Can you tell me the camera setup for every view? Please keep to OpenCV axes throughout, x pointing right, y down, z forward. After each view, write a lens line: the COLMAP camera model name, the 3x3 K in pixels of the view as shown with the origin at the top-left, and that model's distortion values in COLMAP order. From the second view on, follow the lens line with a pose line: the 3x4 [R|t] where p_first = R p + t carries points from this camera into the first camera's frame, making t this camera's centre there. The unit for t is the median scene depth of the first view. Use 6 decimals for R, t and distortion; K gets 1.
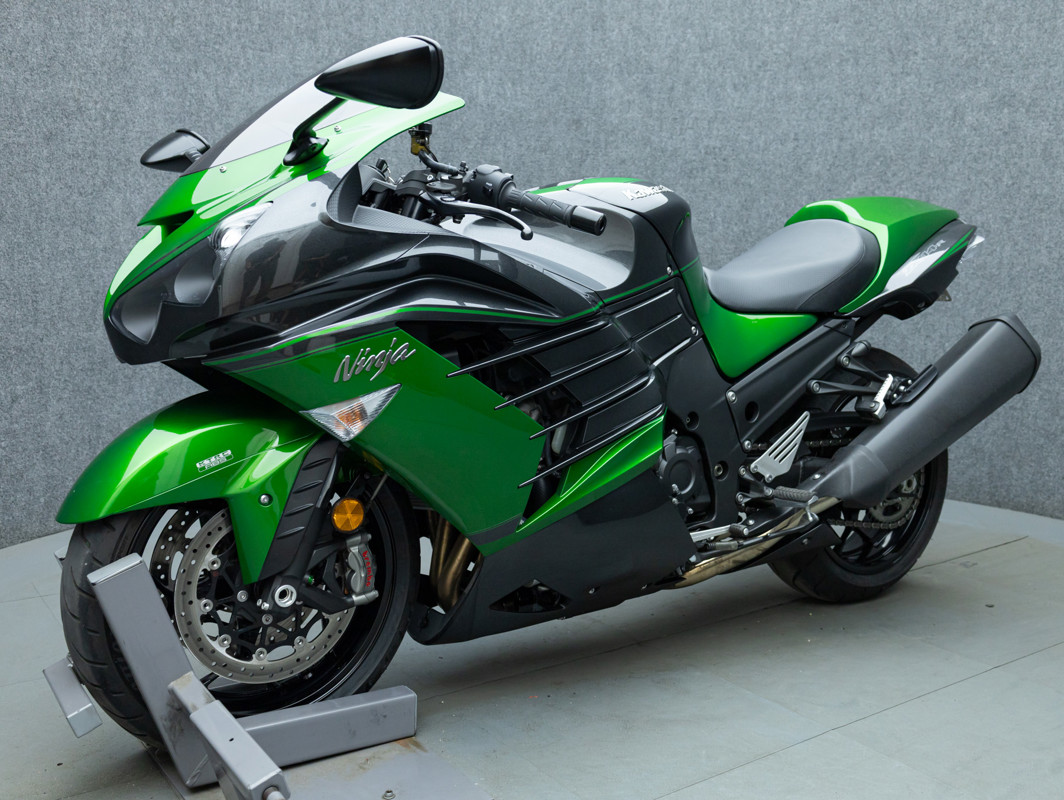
lens RADIAL K [[1028.8, 0, 539.4], [0, 1028.8, 399.1], [0, 0, 1]] dist [-0.005682, -0.002844]
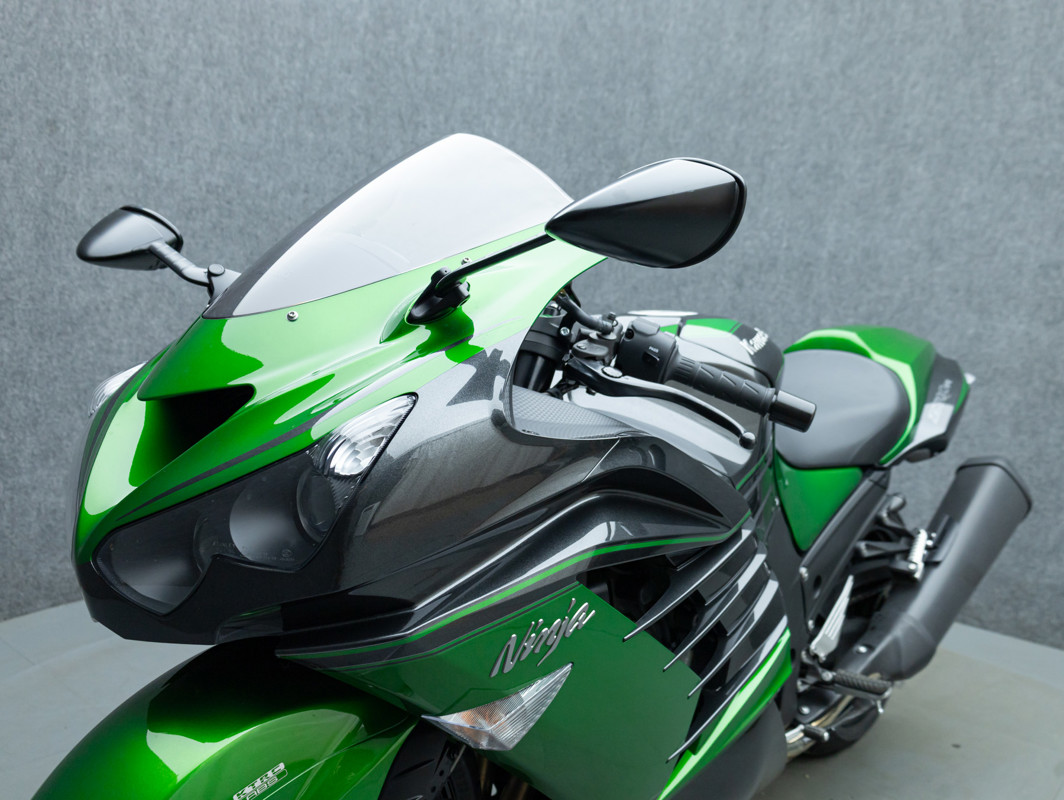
lens RADIAL K [[931.7, 0, 537.9], [0, 931.7, 399.0], [0, 0, 1]] dist [-0.020771, 0.003053]
pose [[0.516939, -0.064620, 0.853580, -0.344047], [0.044485, 0.997827, 0.048599, -0.100202], [-0.854866, 0.012849, 0.518690, 0.400569]]
